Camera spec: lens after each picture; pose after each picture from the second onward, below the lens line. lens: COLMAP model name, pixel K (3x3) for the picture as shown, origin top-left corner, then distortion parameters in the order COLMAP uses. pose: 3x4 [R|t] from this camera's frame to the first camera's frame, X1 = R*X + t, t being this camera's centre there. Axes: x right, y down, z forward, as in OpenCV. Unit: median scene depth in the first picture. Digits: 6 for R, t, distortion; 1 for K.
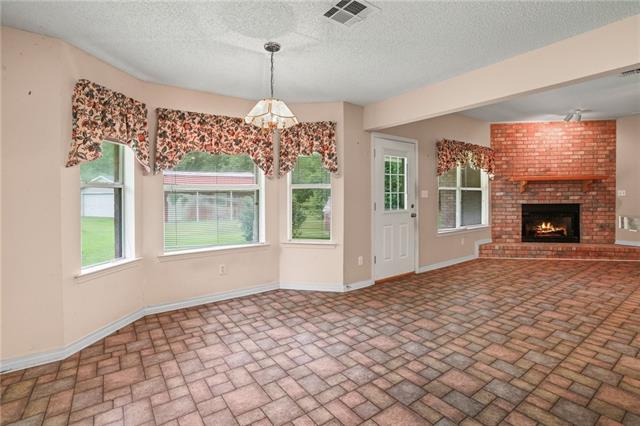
lens RADIAL K [[304.2, 0, 306.0], [0, 304.2, 197.1], [0, 0, 1]] dist [-0.042488, 0.013911]
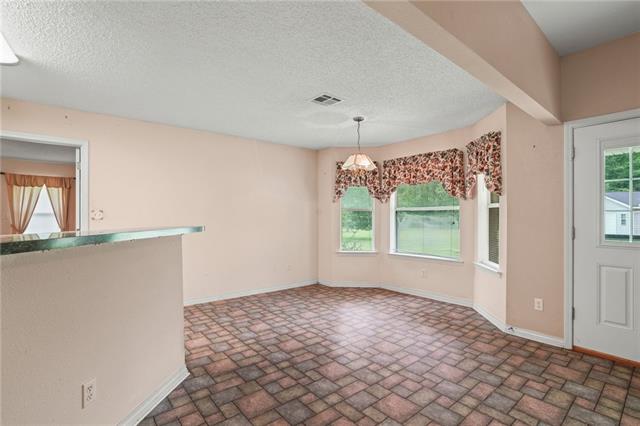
lens RADIAL K [[304.2, 0, 332.0], [0, 304.2, 213.4], [0, 0, 1]] dist [-0.042488, 0.013911]
pose [[0.107239, -0.005072, -0.994220, 1.106724], [-0.008167, 0.999949, -0.005982, -0.002978], [0.994200, 0.008762, 0.107193, 0.549669]]
